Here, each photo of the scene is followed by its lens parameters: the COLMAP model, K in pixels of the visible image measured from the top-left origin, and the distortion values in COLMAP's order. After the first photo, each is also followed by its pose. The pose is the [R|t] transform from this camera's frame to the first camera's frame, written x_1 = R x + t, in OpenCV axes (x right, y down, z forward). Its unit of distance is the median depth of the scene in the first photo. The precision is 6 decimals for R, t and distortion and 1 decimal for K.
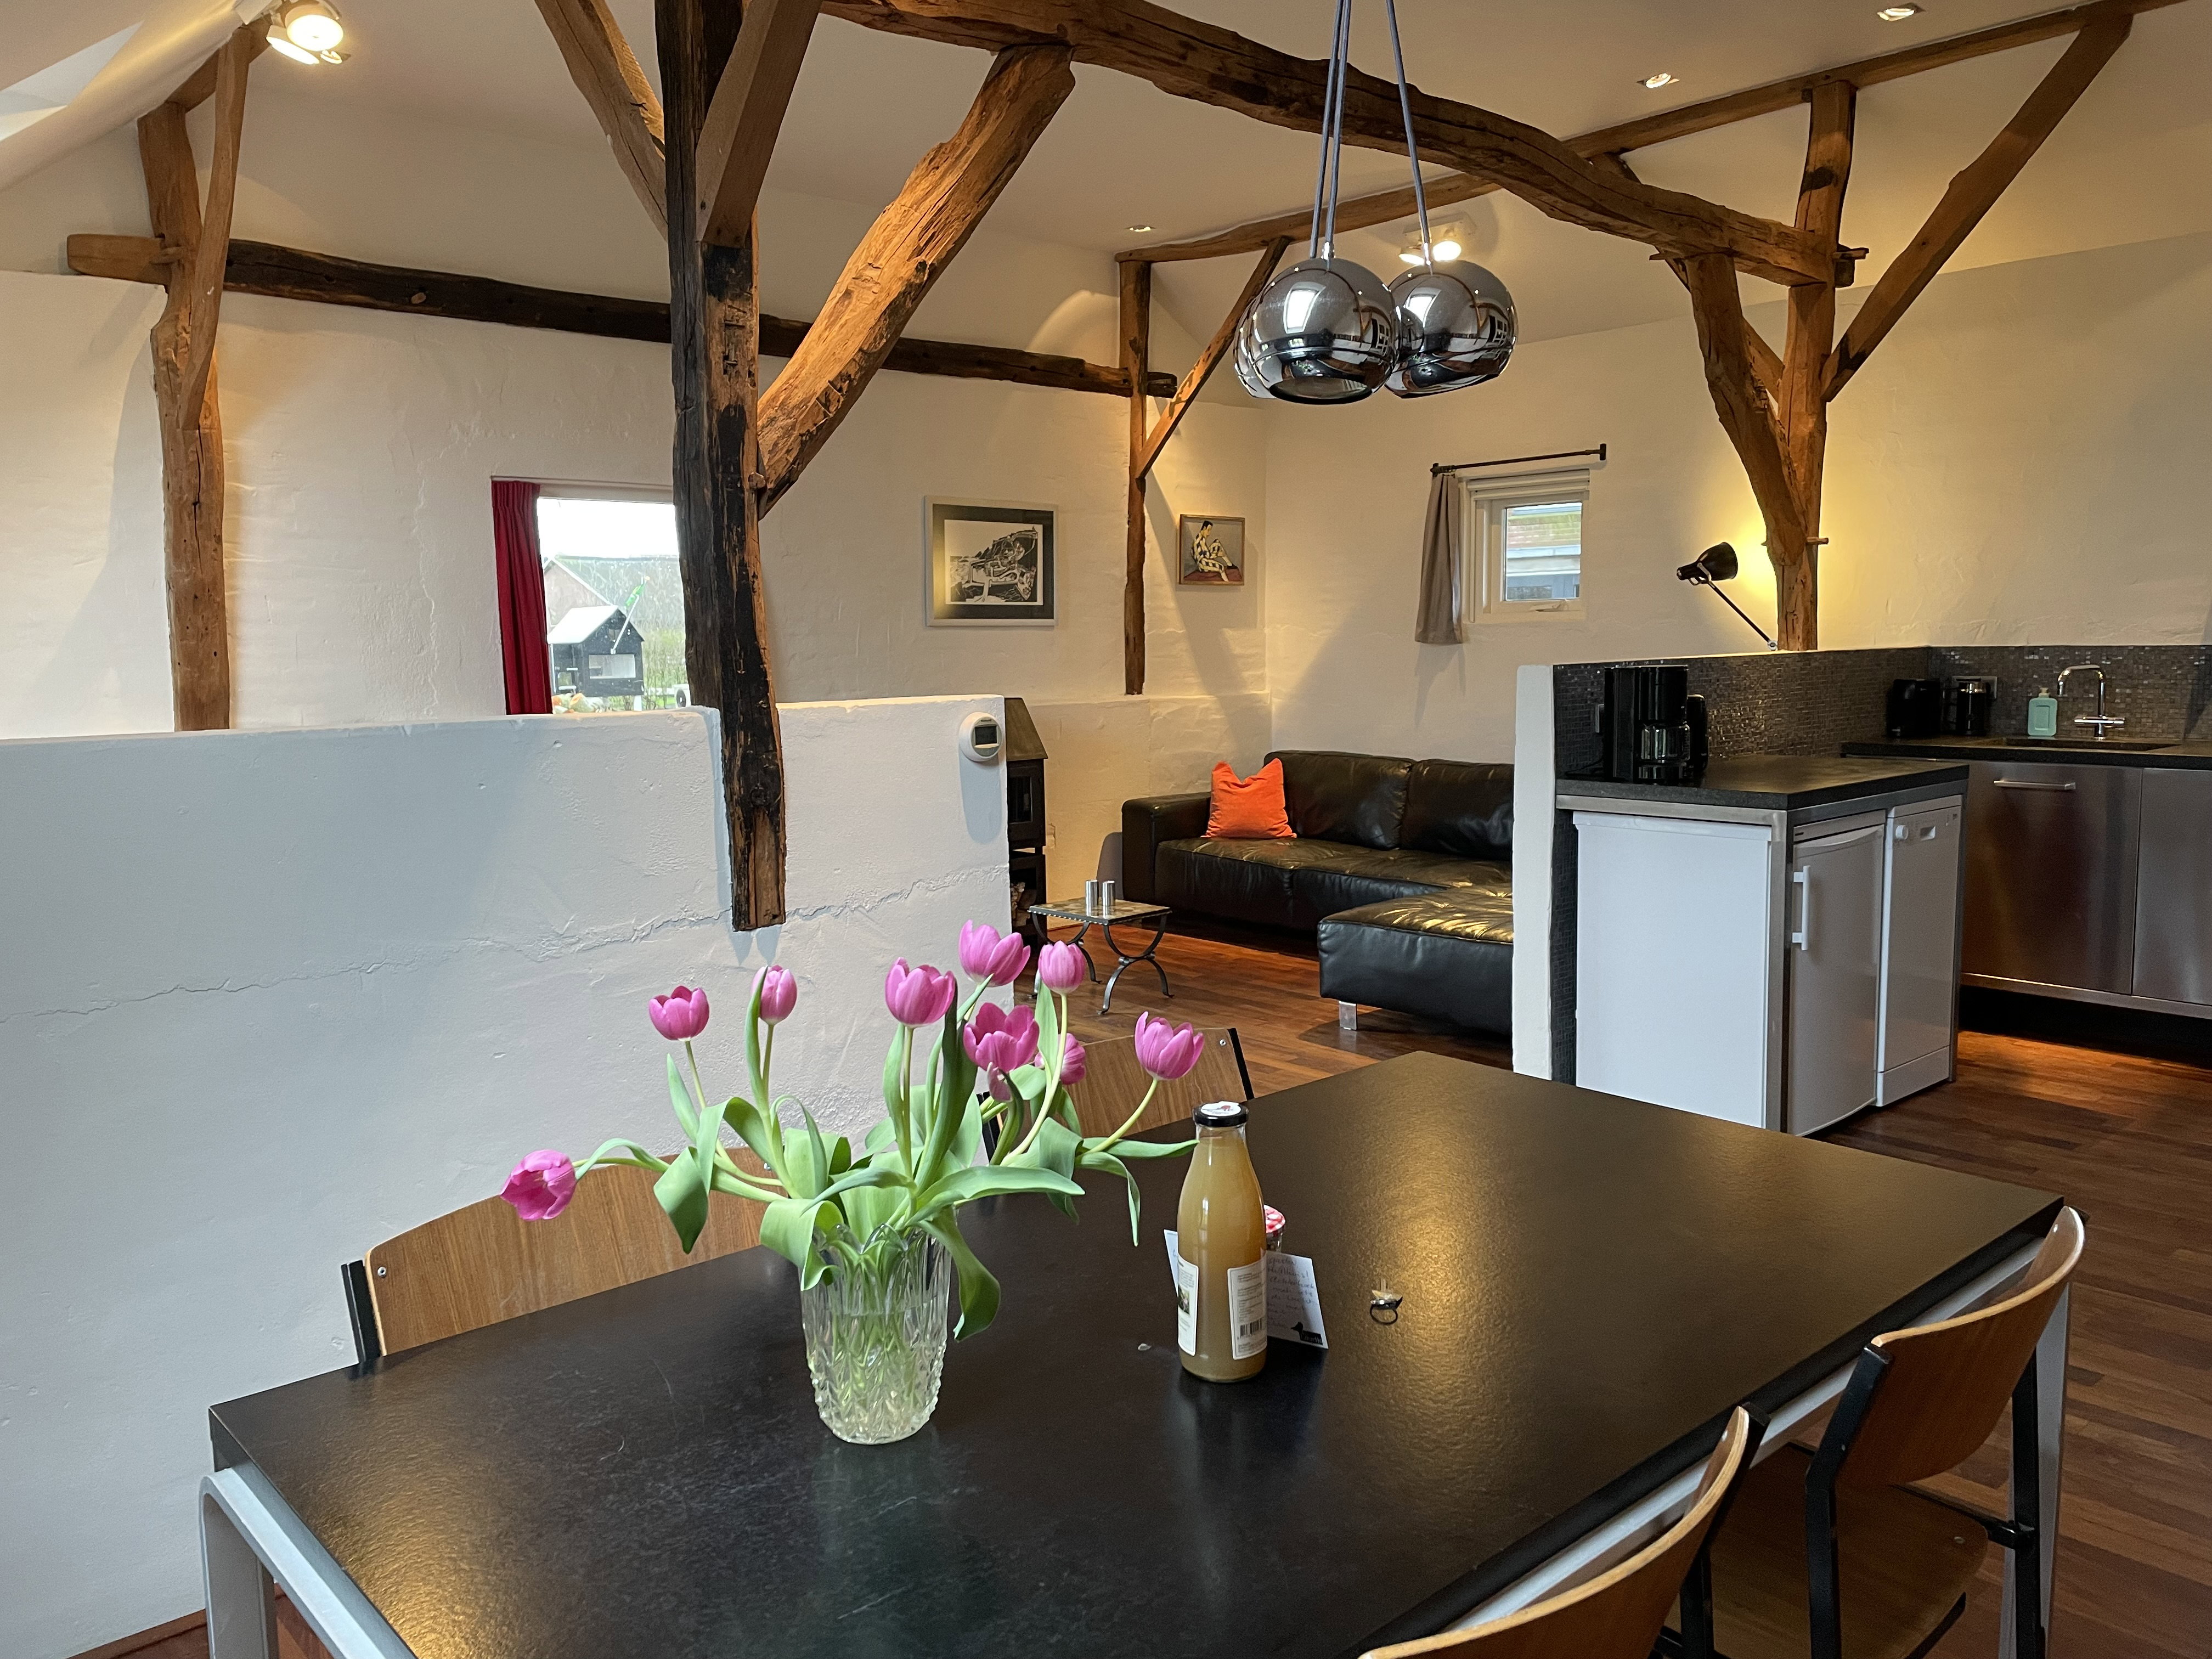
lens RADIAL K [[1649.7, 0, 1107.0], [0, 1649.7, 812.5], [0, 0, 1]] dist [0.086215, -0.099793]
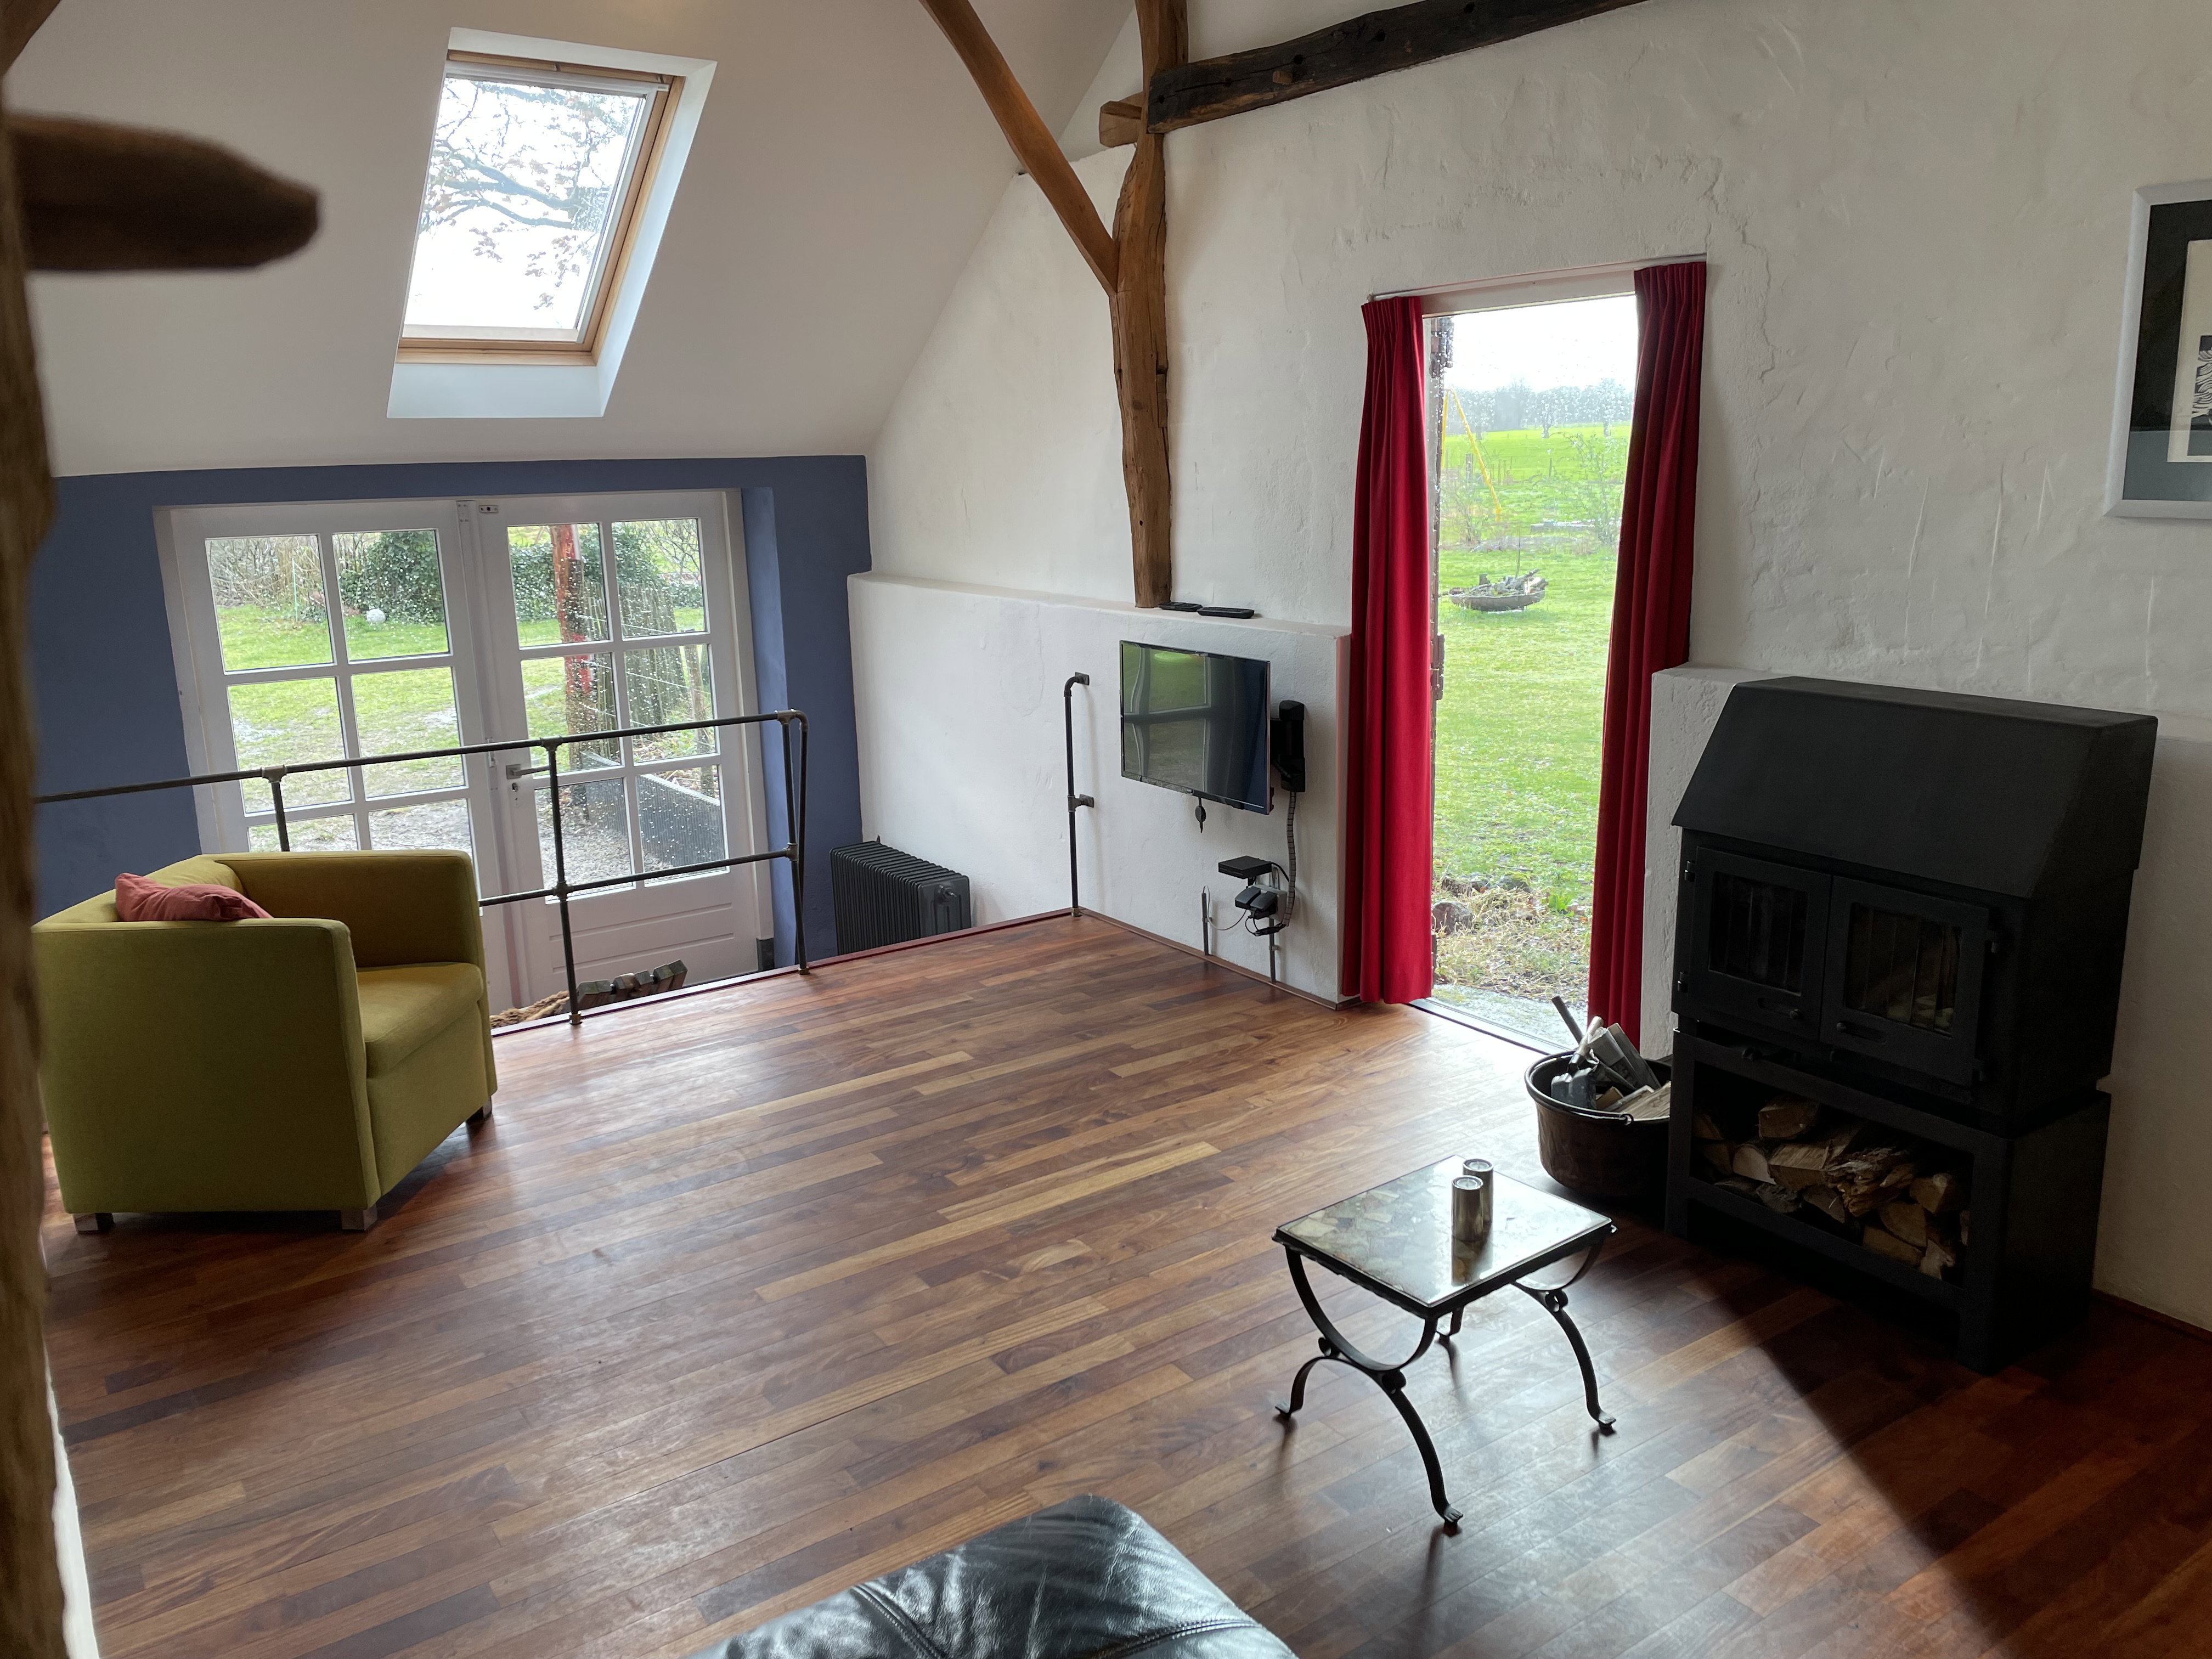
lens RADIAL K [[1649.7, 0, 1123.7], [0, 1649.7, 804.6], [0, 0, 1]] dist [0.086215, -0.099793]
pose [[-0.113324, 0.231872, -0.966123, 0.458076], [-0.084679, 0.966595, 0.241918, -0.167114], [0.989943, 0.109226, -0.089904, 1.080780]]
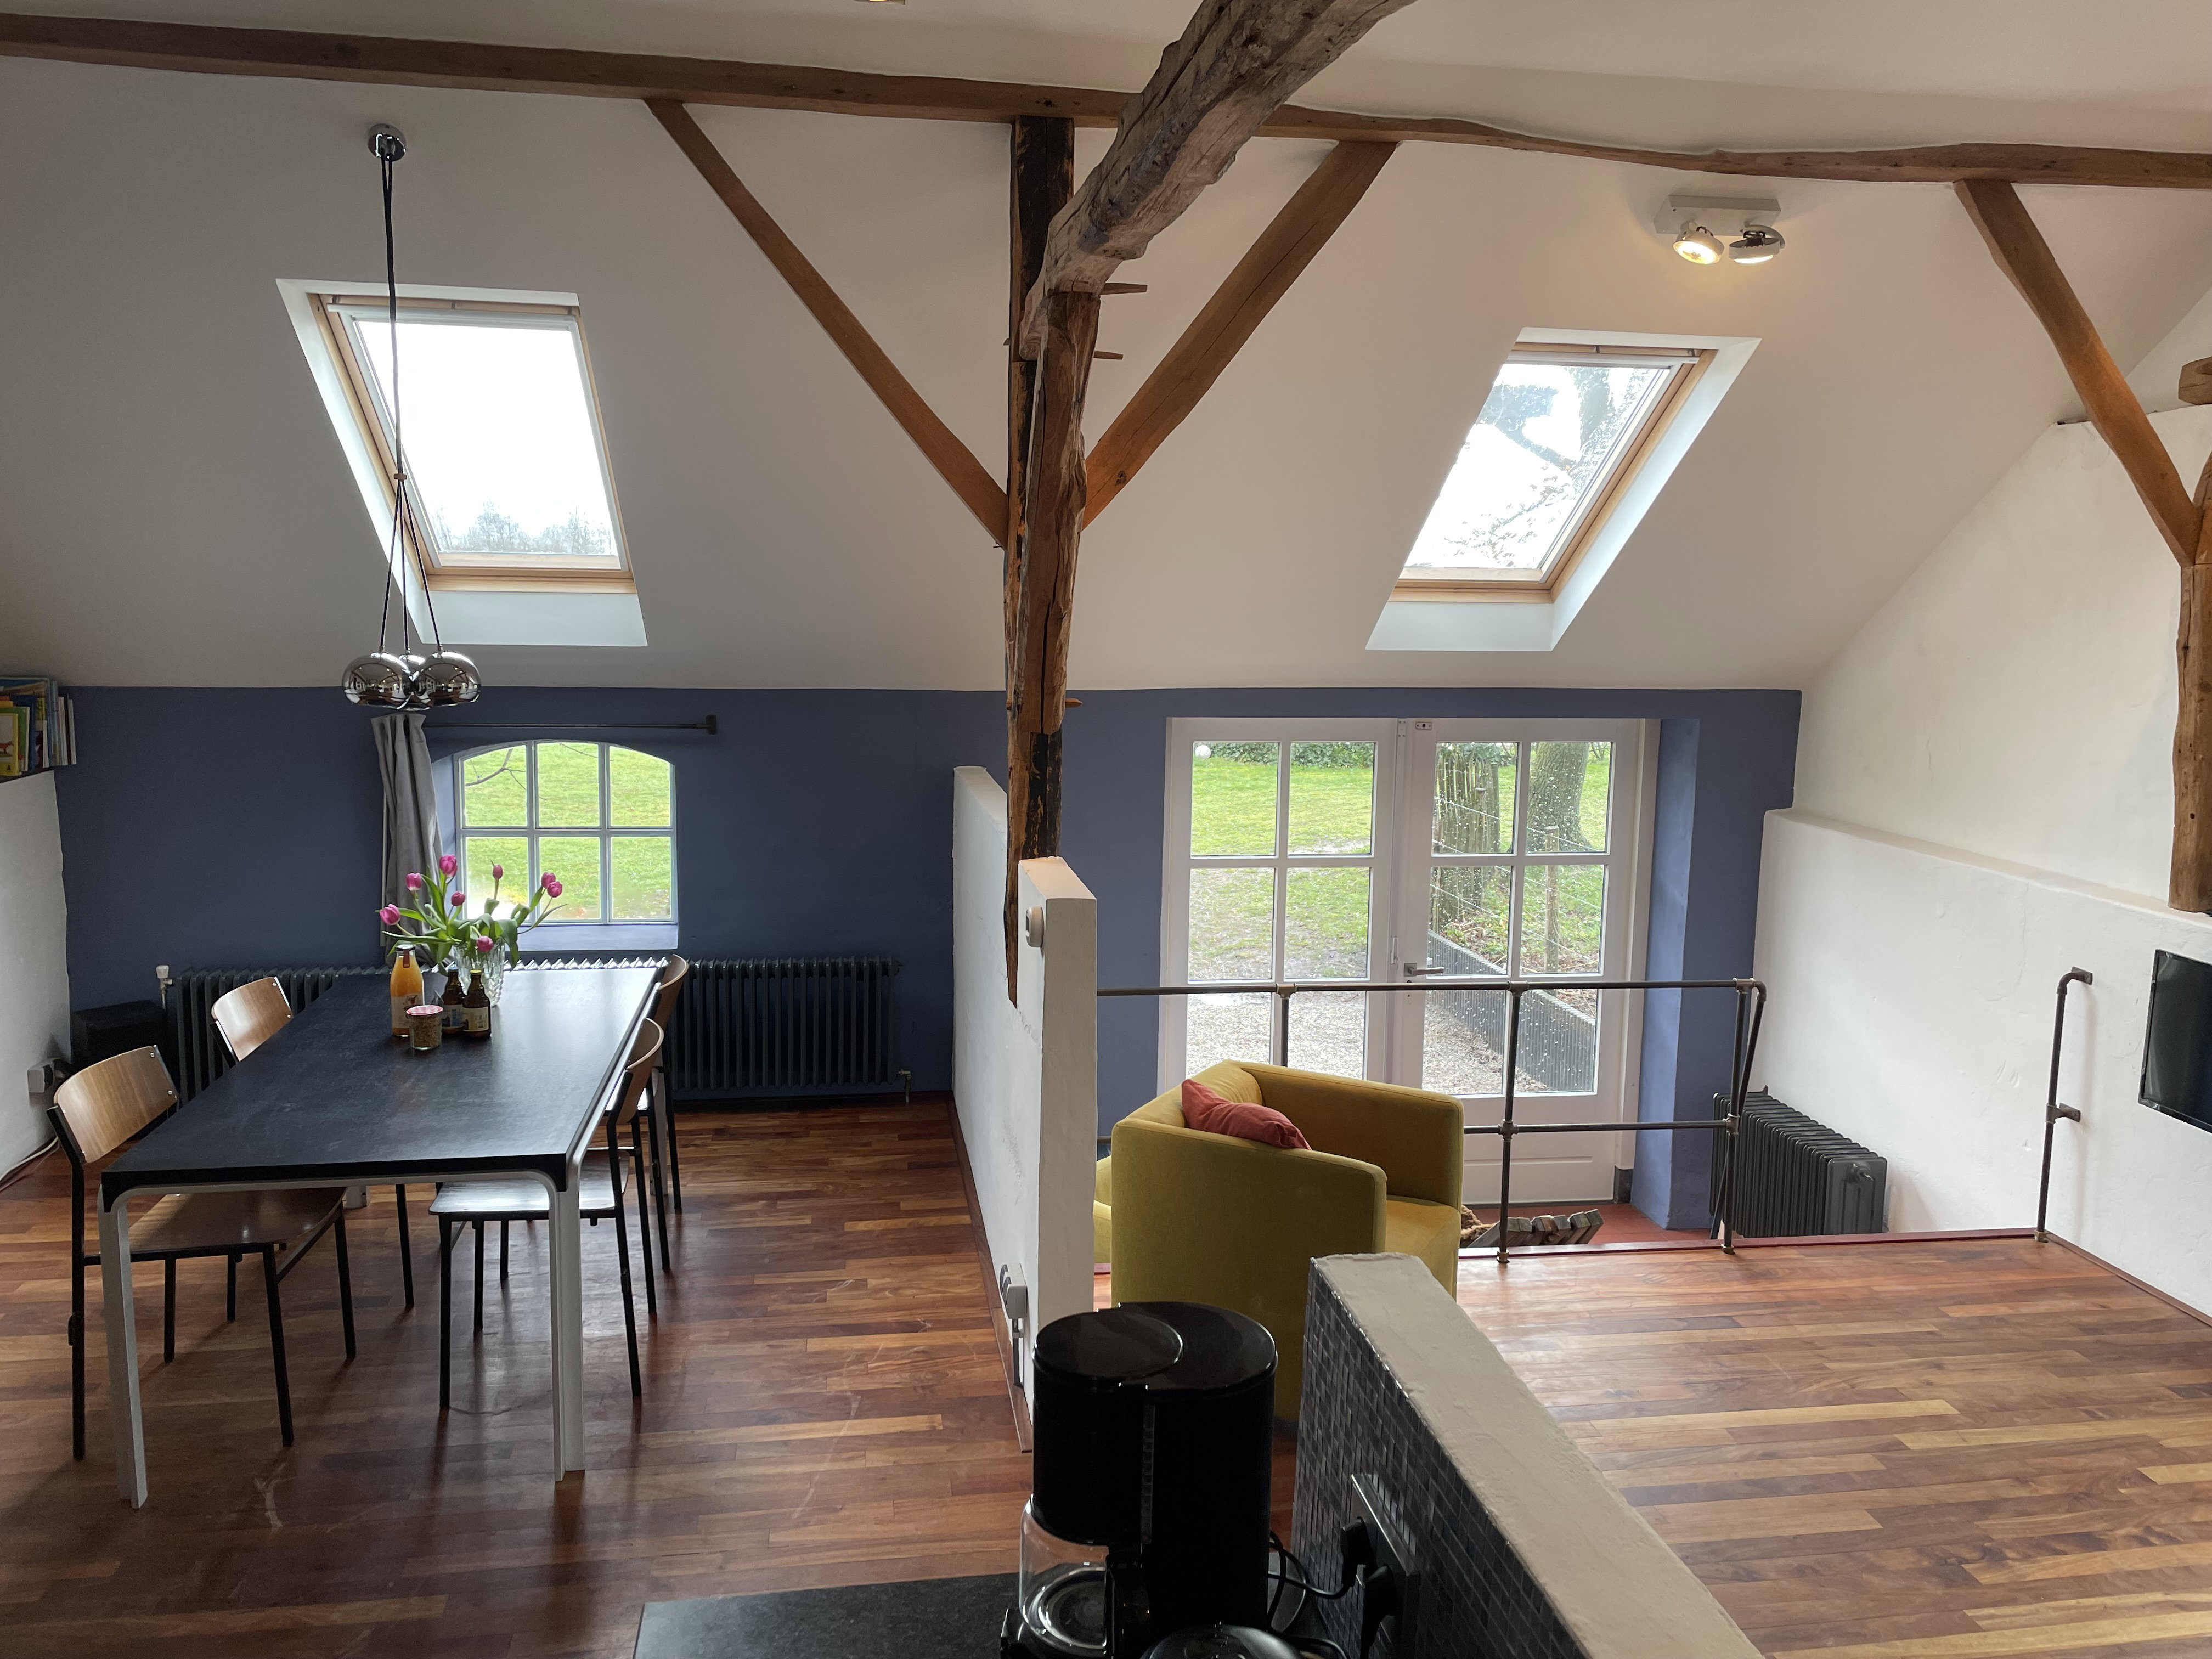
lens RADIAL K [[1649.7, 0, 1100.1], [0, 1649.7, 812.6], [0, 0, 1]] dist [0.086215, -0.099793]
pose [[-0.544398, 0.122222, -0.829875, 0.501108], [-0.099898, 0.972840, 0.208811, -0.219217], [0.832857, 0.196579, -0.517403, 0.963790]]
